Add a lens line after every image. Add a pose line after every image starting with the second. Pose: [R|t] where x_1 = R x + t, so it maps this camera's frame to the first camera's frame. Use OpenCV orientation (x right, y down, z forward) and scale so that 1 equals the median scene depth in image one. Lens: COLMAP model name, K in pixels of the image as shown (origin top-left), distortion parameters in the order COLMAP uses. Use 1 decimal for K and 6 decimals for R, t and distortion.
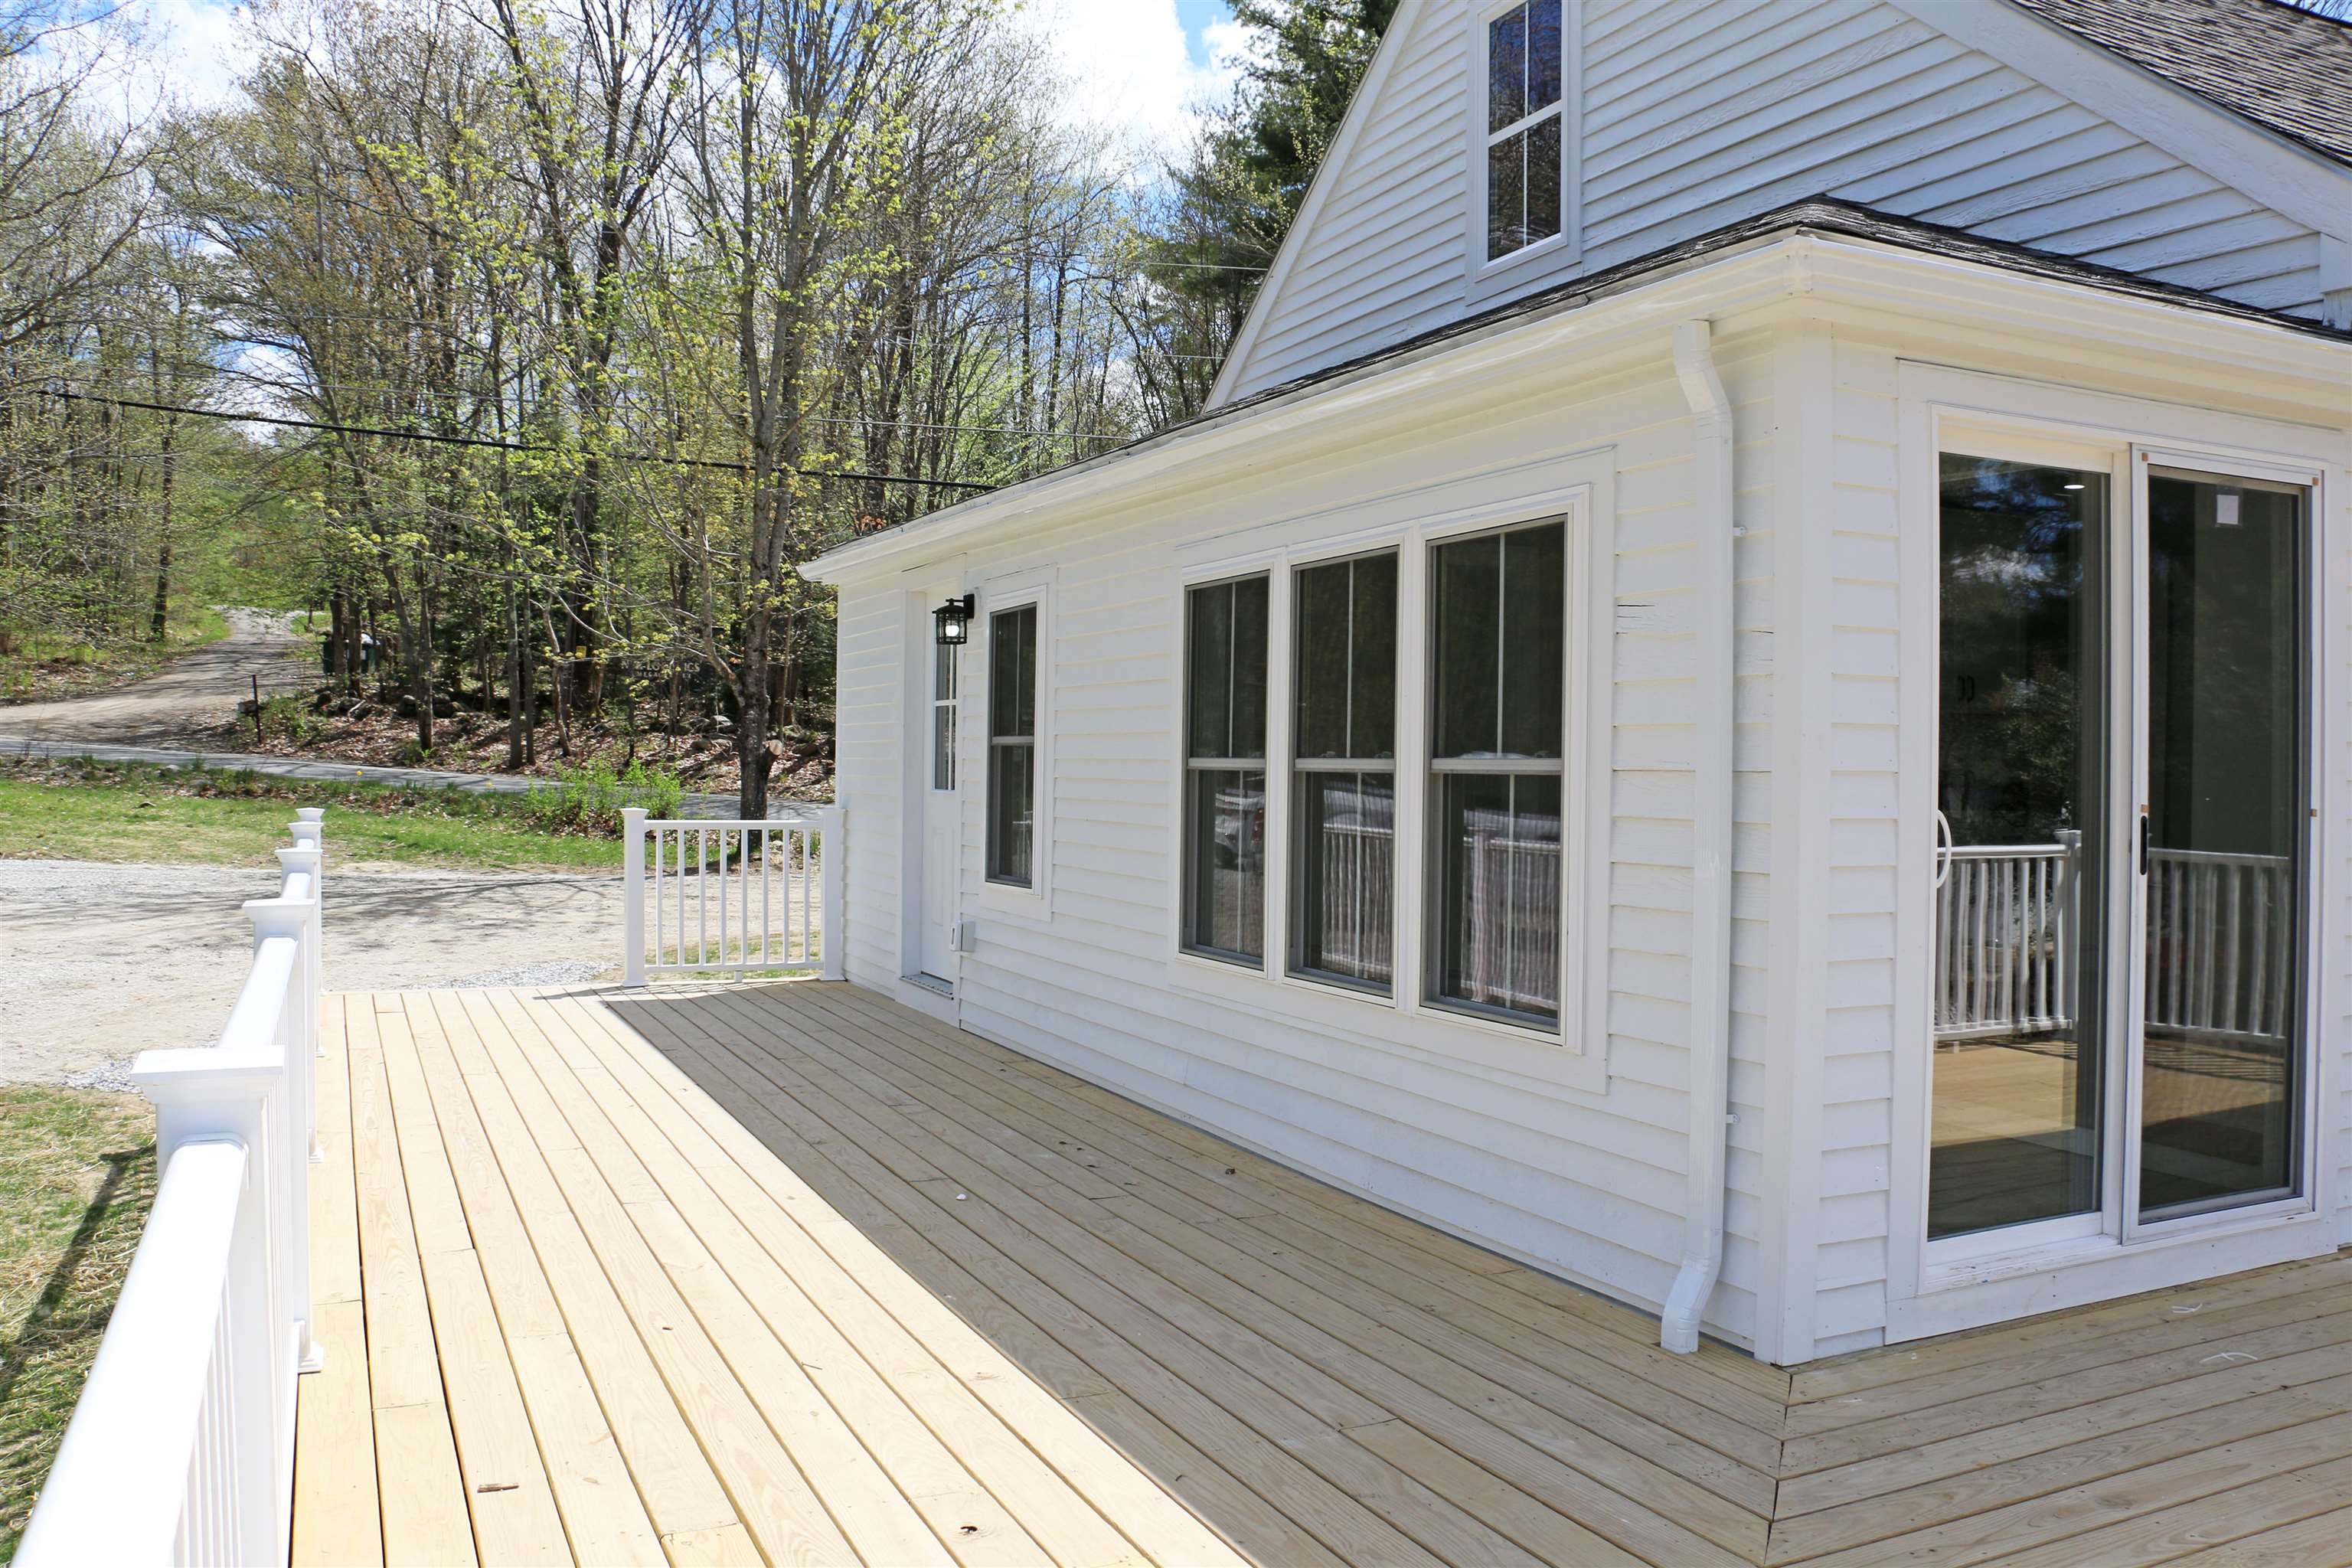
lens RADIAL K [[1889.4, 0, 1176.0], [0, 1889.4, 759.3], [0, 0, 1]] dist [-0.201178, 0.148896]
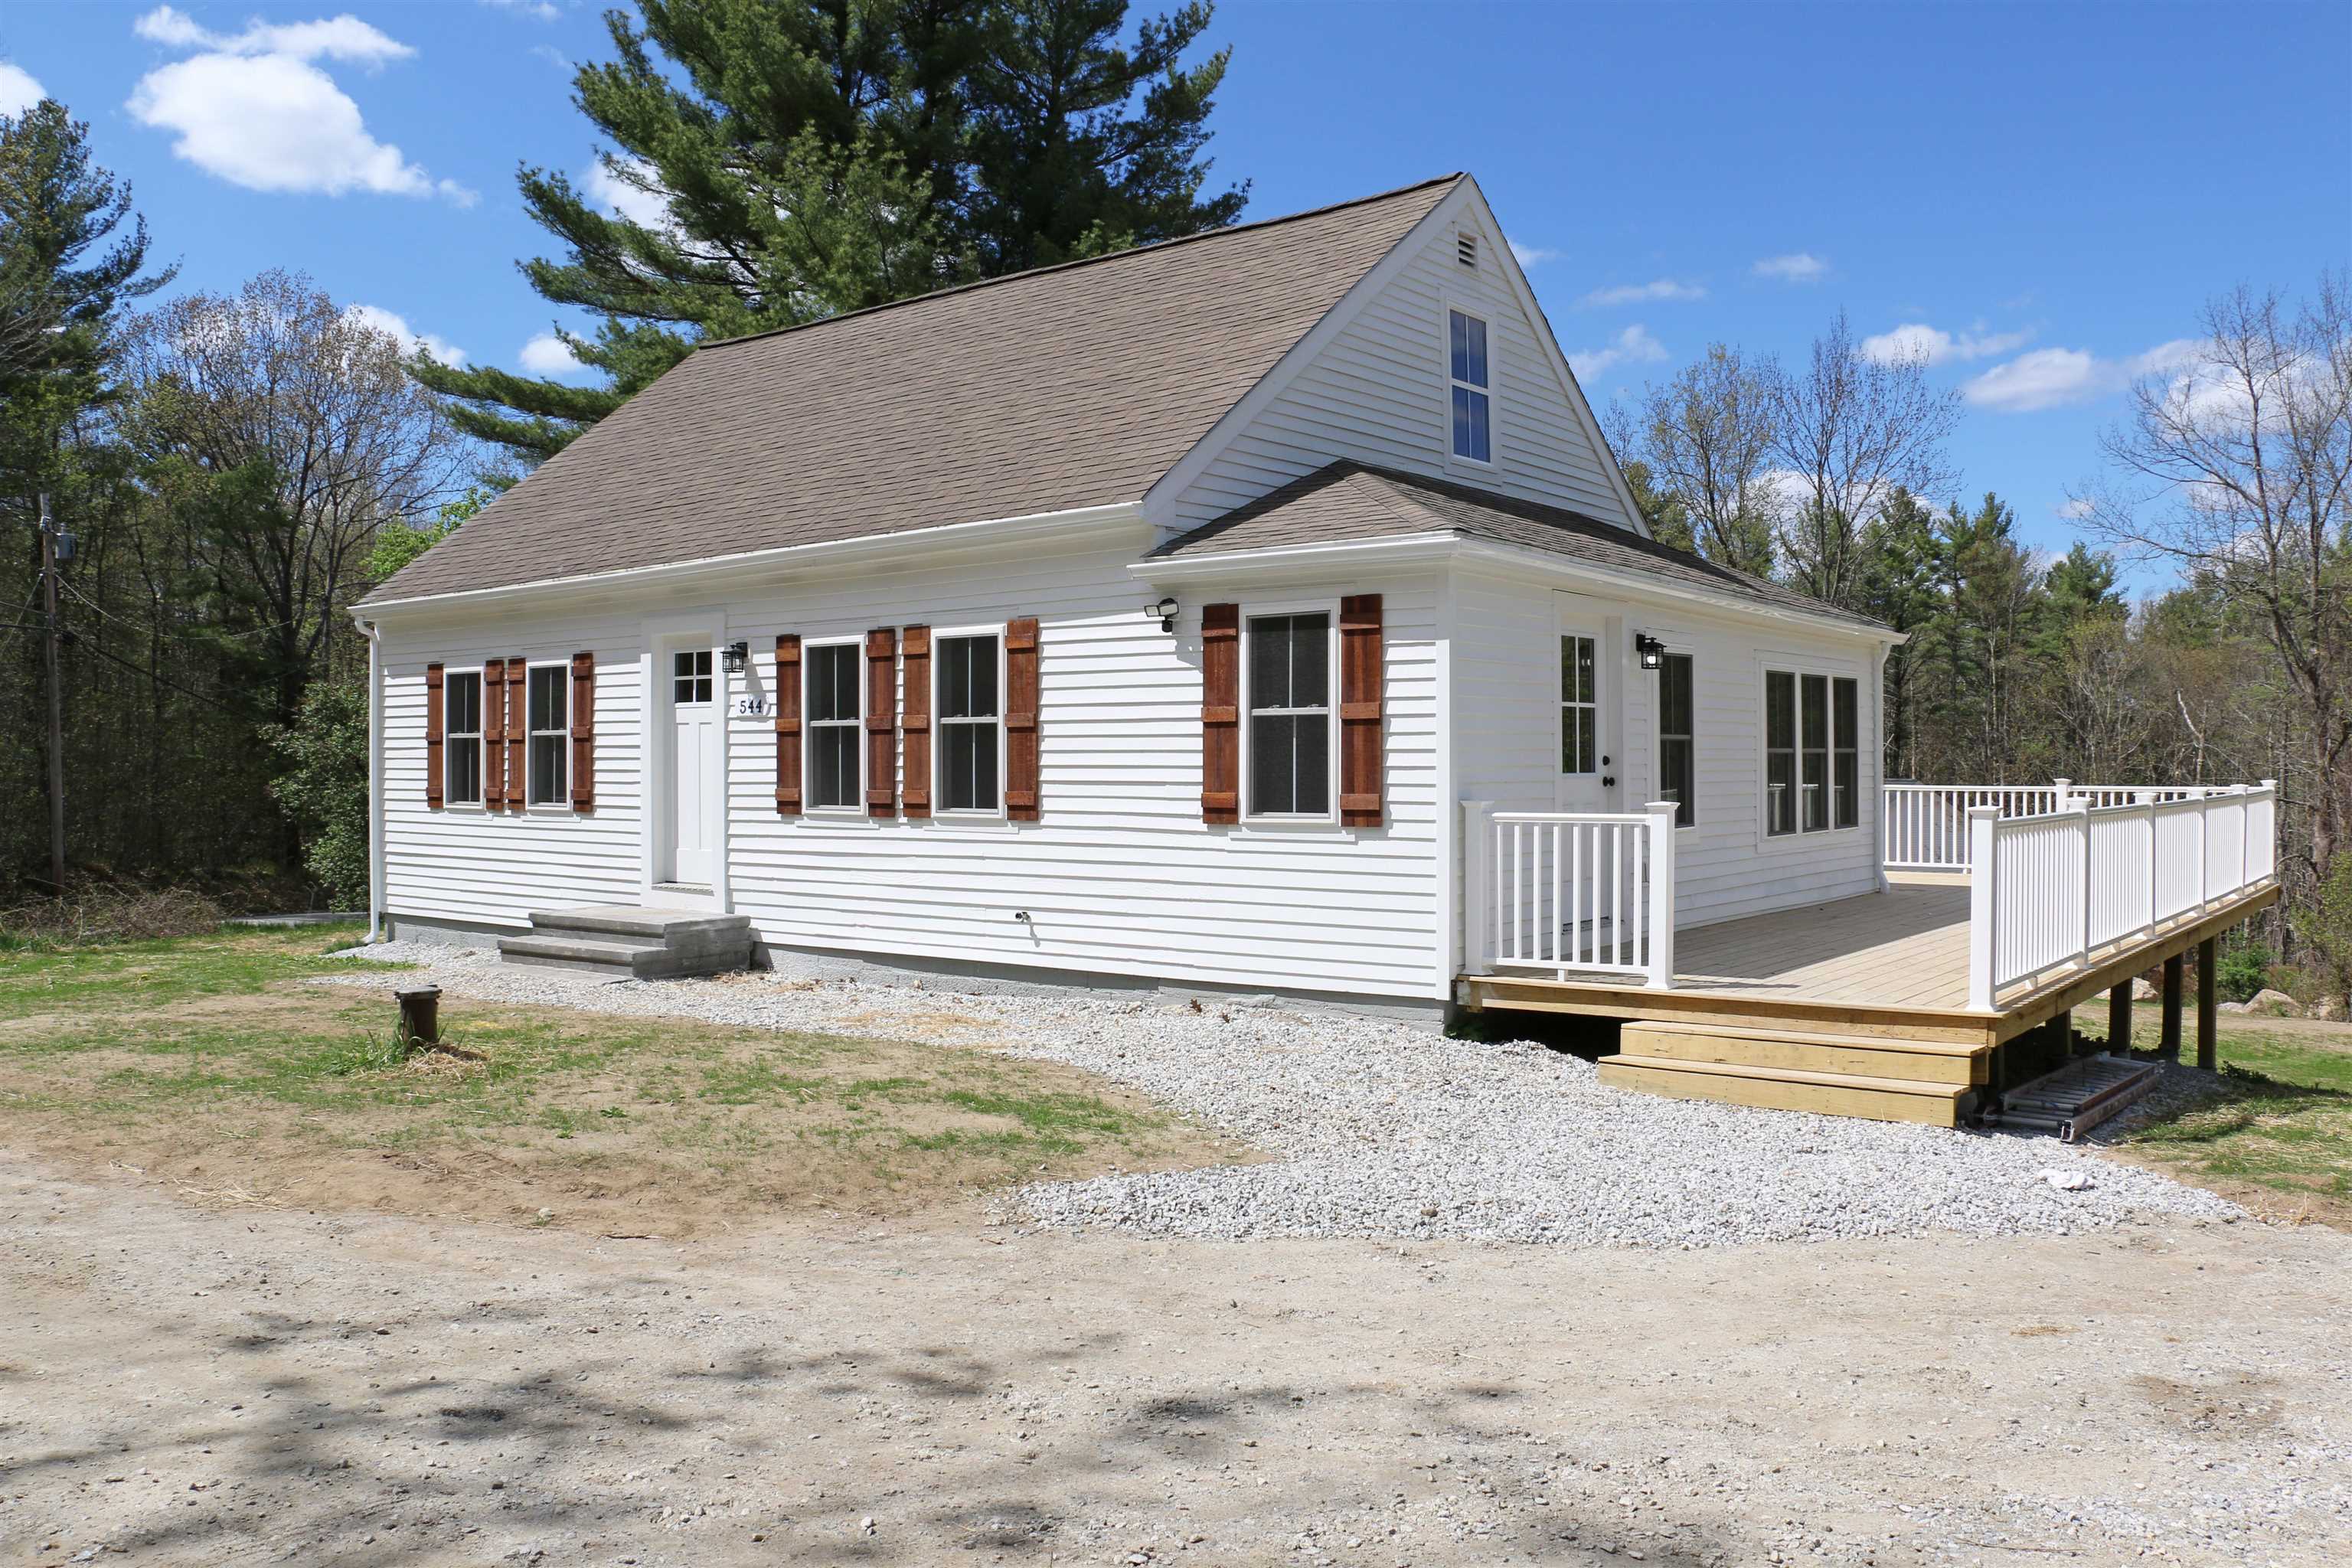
lens RADIAL K [[1889.4, 0, 1176.0], [0, 1889.4, 759.3], [0, 0, 1]] dist [-0.201178, 0.148896]
pose [[-0.459849, -0.007461, 0.887966, -1.631021], [-0.003916, 0.999972, 0.006375, 0.003386], [-0.887988, -0.000546, -0.459865, 2.663914]]
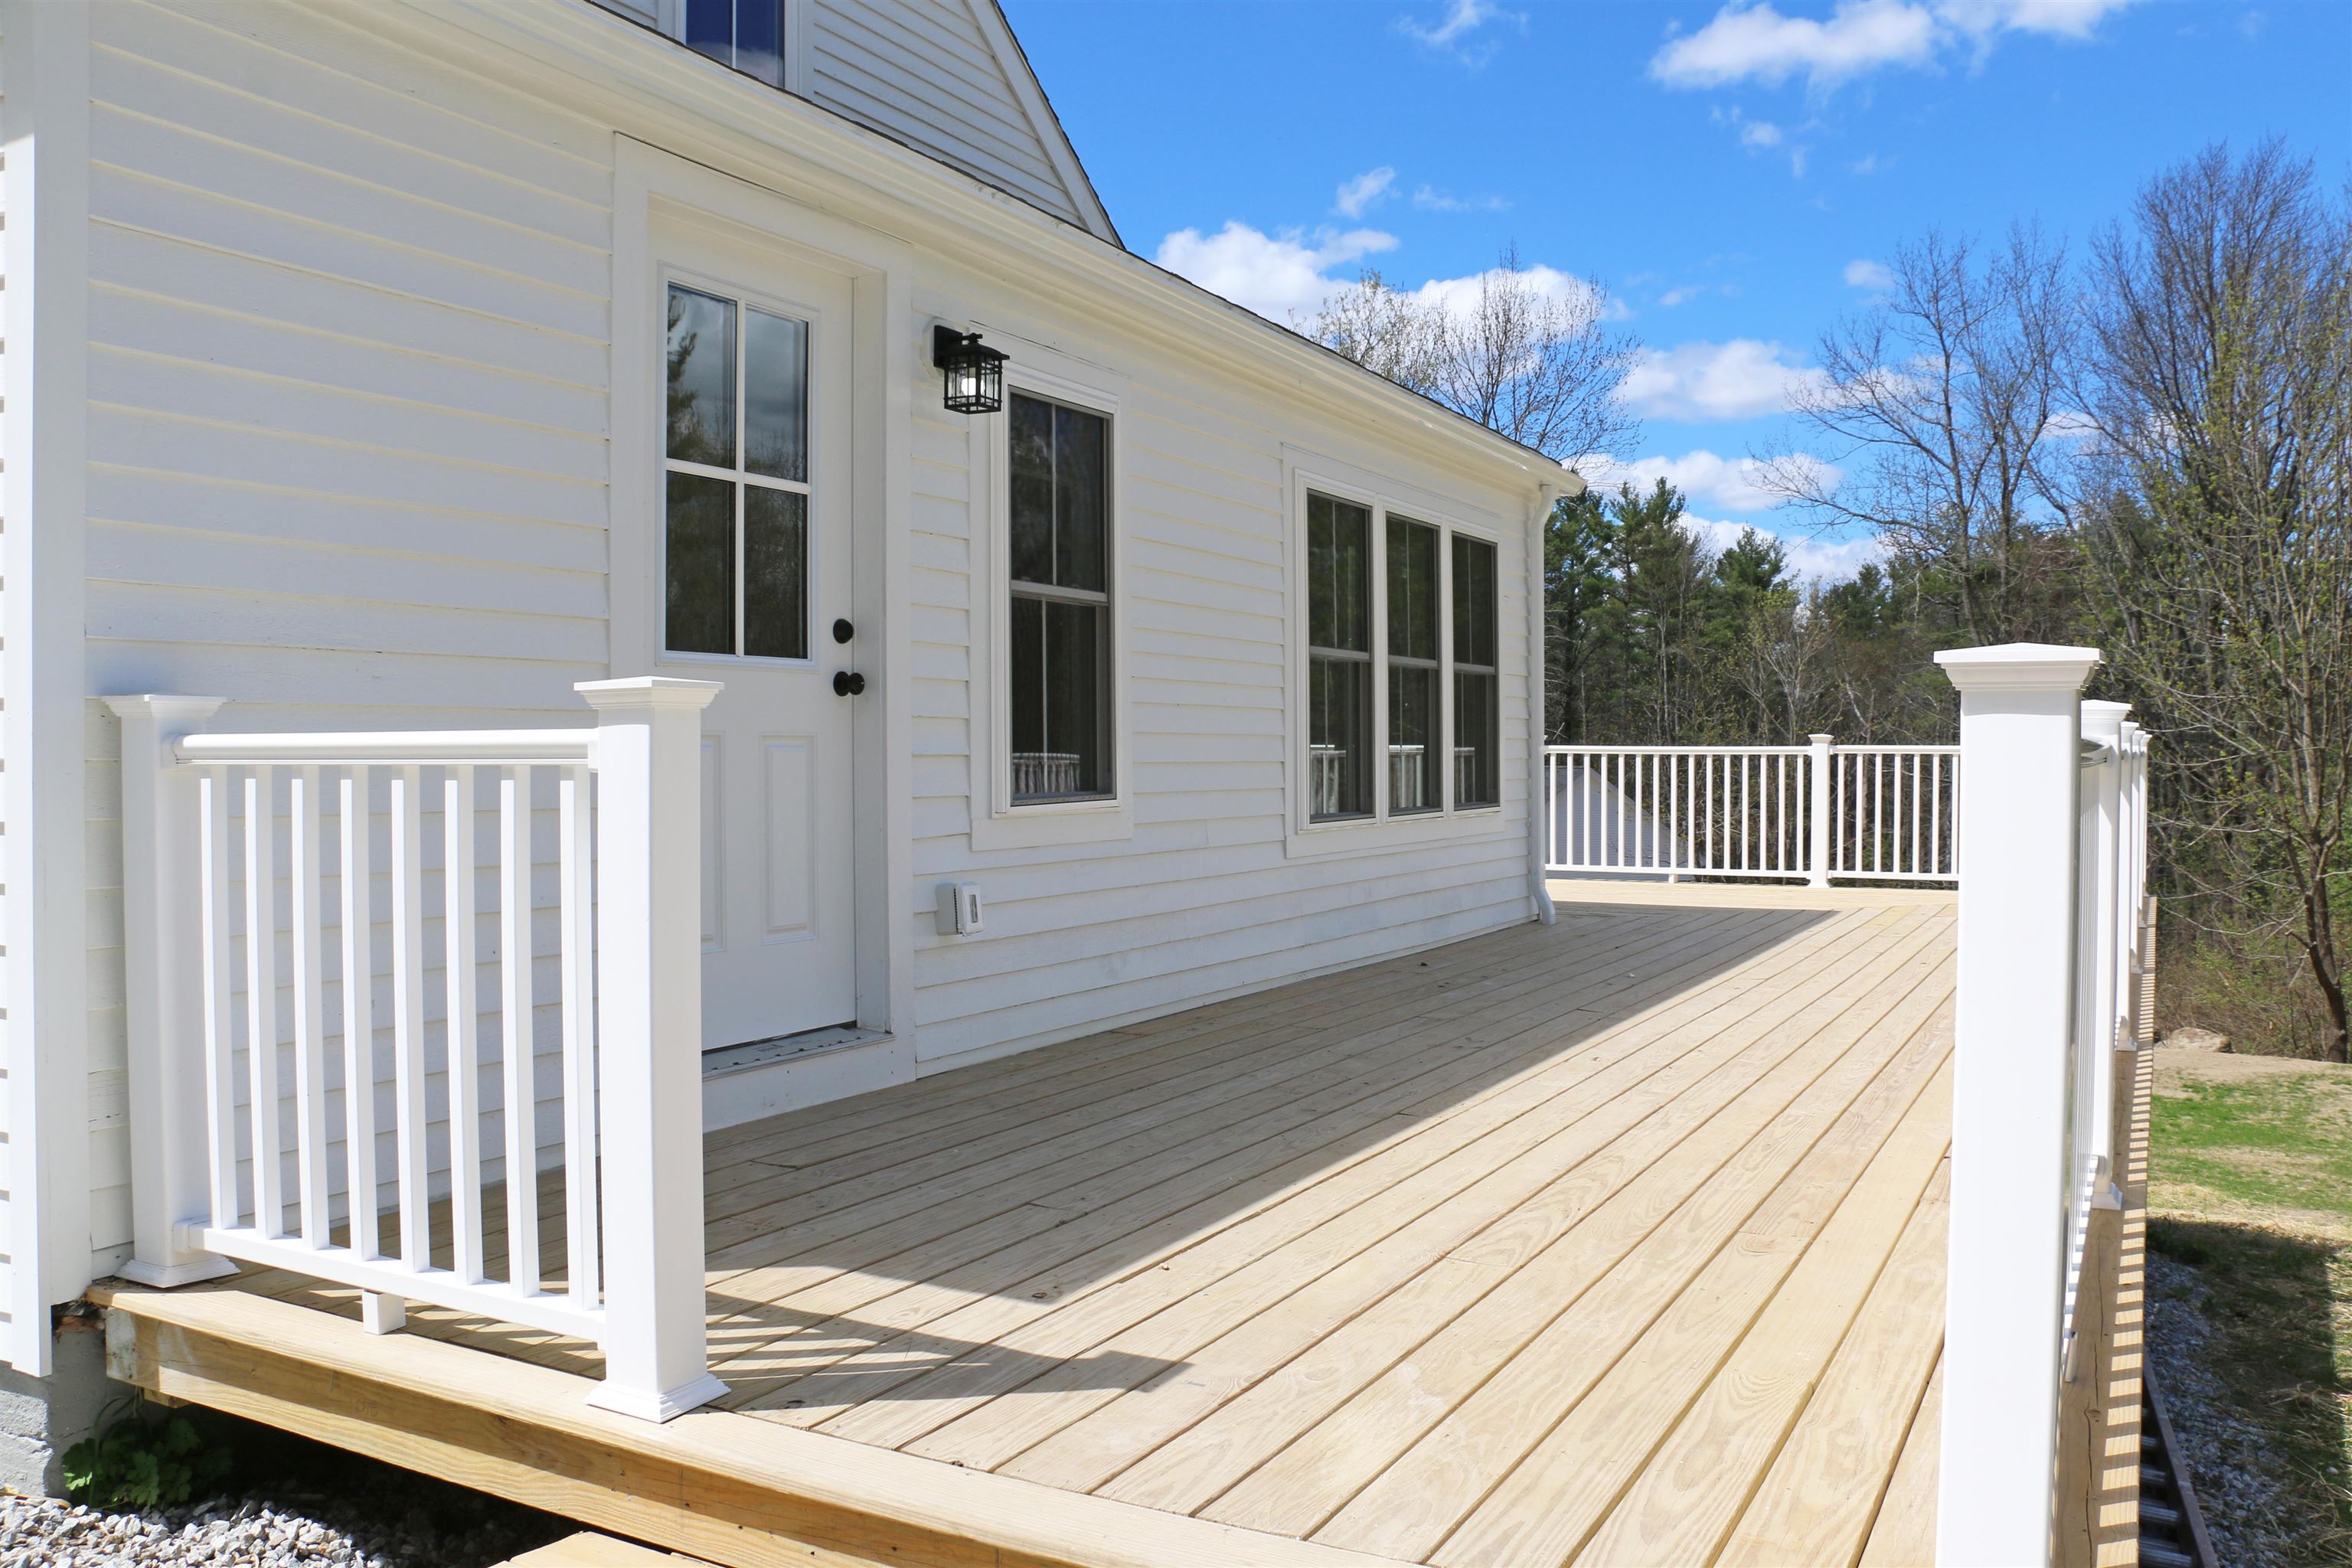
lens RADIAL K [[1889.4, 0, 1176.0], [0, 1889.4, 759.3], [0, 0, 1]] dist [-0.201178, 0.148896]
pose [[-0.602101, -0.014107, 0.798295, -0.846136], [-0.009011, 0.999900, 0.010873, 0.056516], [-0.798369, -0.000647, -0.602168, 1.768011]]
